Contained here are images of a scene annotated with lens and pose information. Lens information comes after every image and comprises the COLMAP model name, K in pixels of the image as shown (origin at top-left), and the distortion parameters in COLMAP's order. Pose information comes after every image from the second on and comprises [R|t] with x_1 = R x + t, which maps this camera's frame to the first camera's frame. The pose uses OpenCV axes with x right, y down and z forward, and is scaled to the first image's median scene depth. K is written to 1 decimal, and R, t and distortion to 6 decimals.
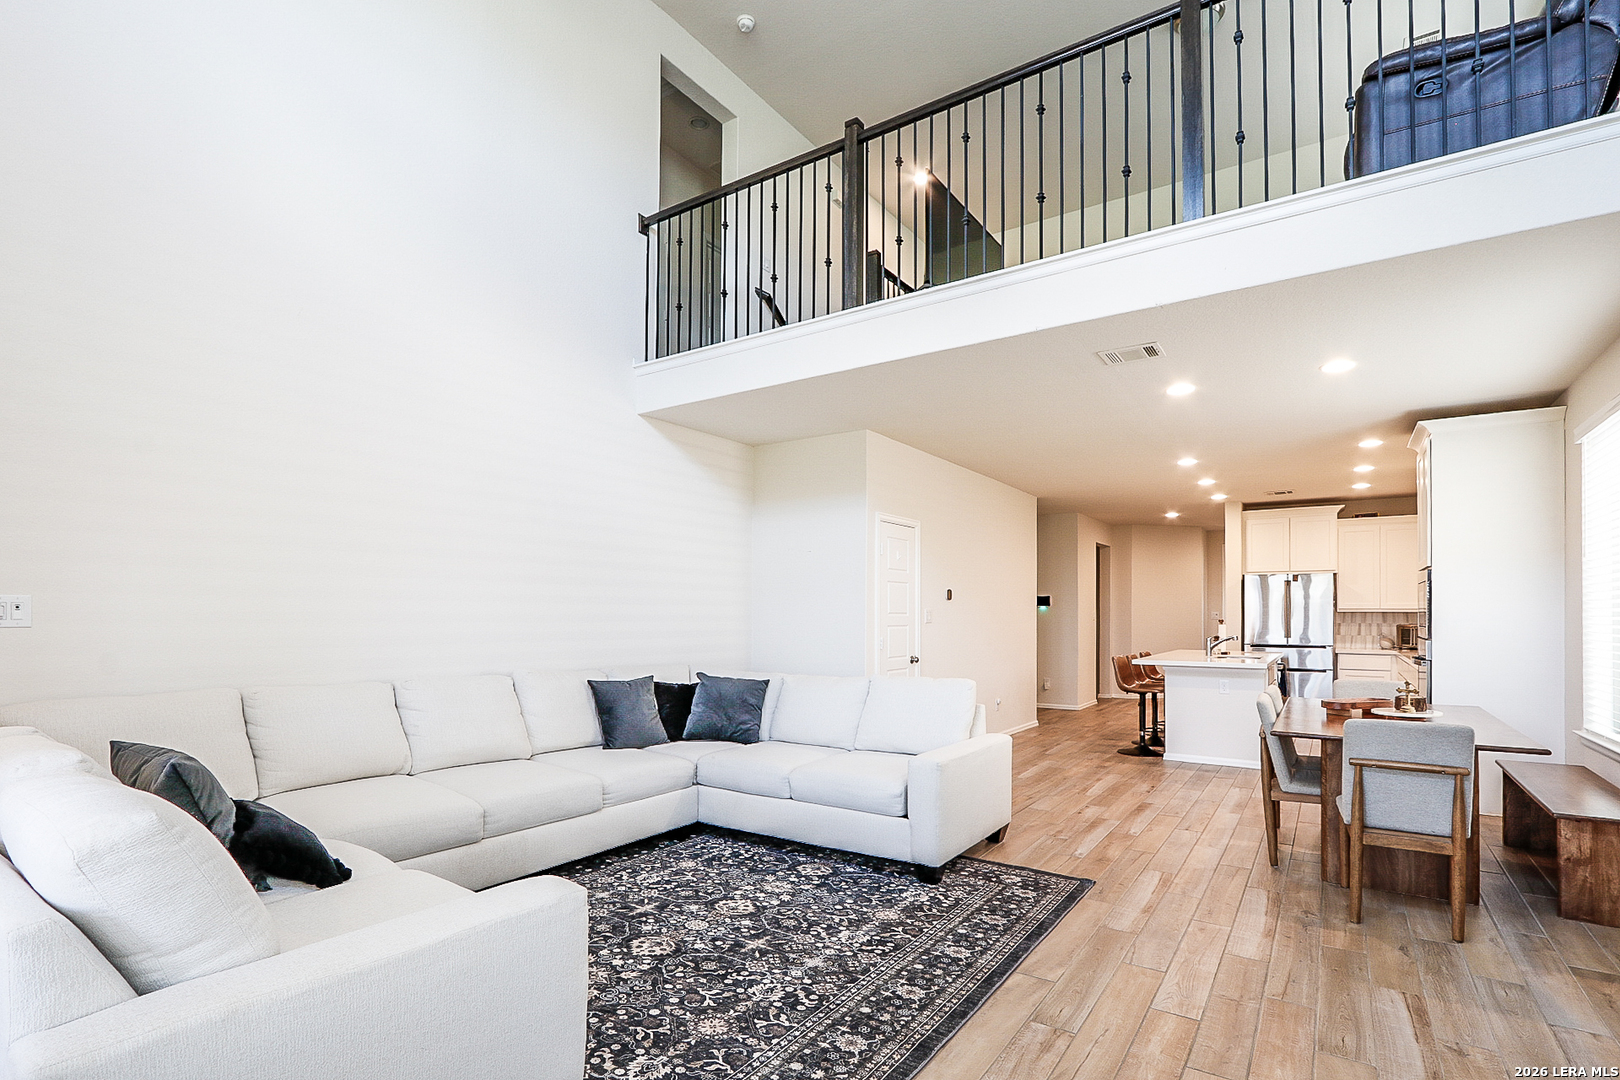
lens RADIAL K [[766.1, 0, 811.6], [0, 766.1, 601.4], [0, 0, 1]] dist [-0.003621, 0.028734]
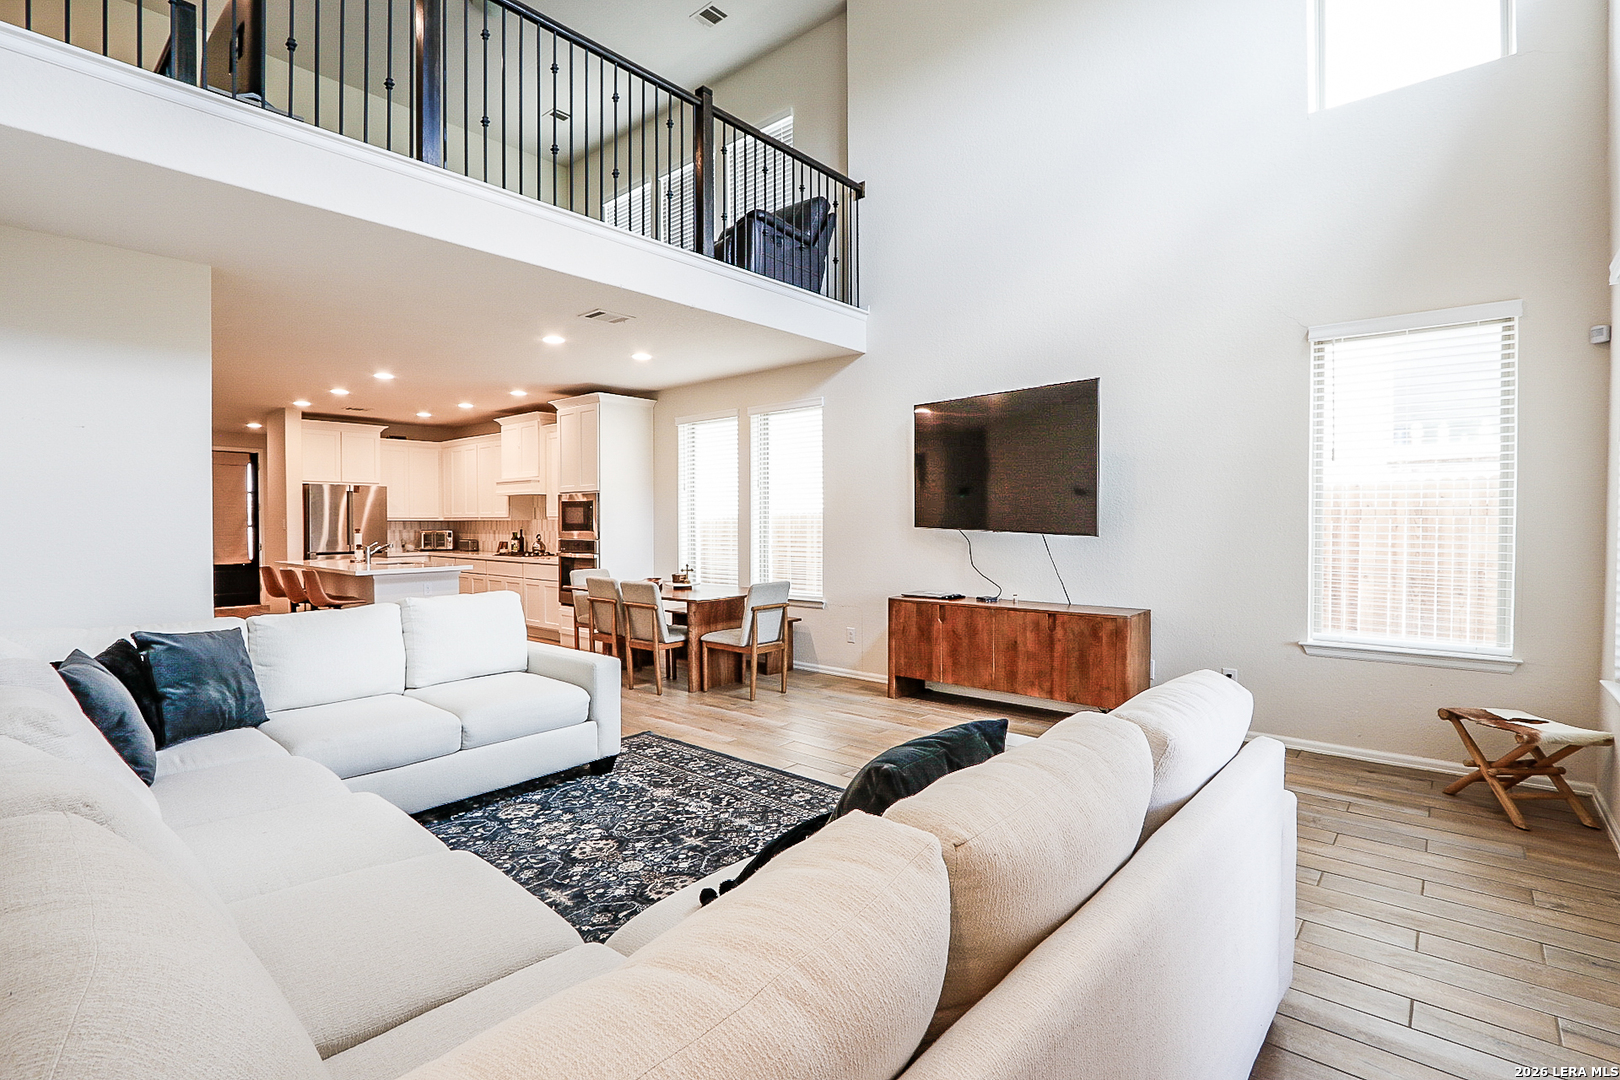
lens RADIAL K [[767.0, 0, 810.0], [0, 767.0, 540.0], [0, 0, 1]] dist [-0.044309, -0.000297]
pose [[0.120619, -0.031856, 0.992188, -0.914812], [-0.008355, 0.999417, 0.033104, -0.000995], [-0.992664, -0.012283, 0.120283, 0.614646]]
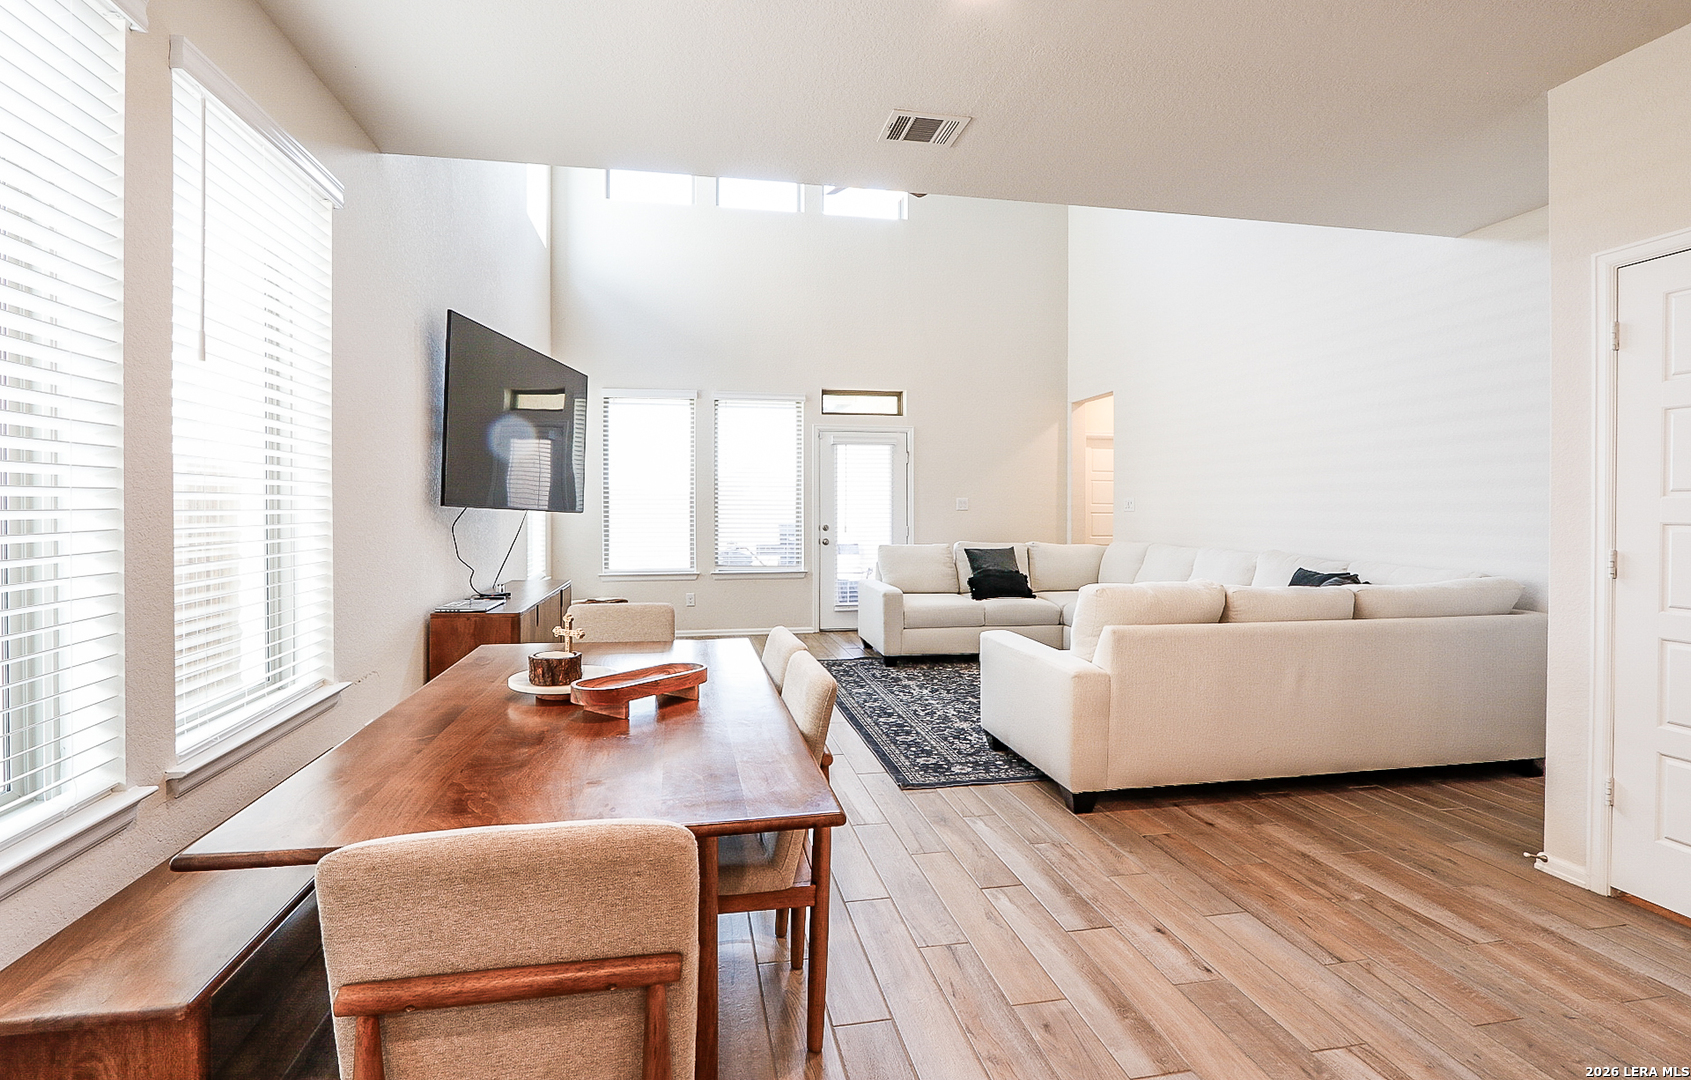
lens RADIAL K [[818.2, 0, 841.5], [0, 818.2, 517.7], [0, 0, 1]] dist [-0.000049, -0.000045]
pose [[-0.697025, -0.005917, -0.717023, 1.182242], [-0.004685, 0.999982, -0.003698, 0.053765], [0.717032, 0.000781, -0.697040, 1.722850]]
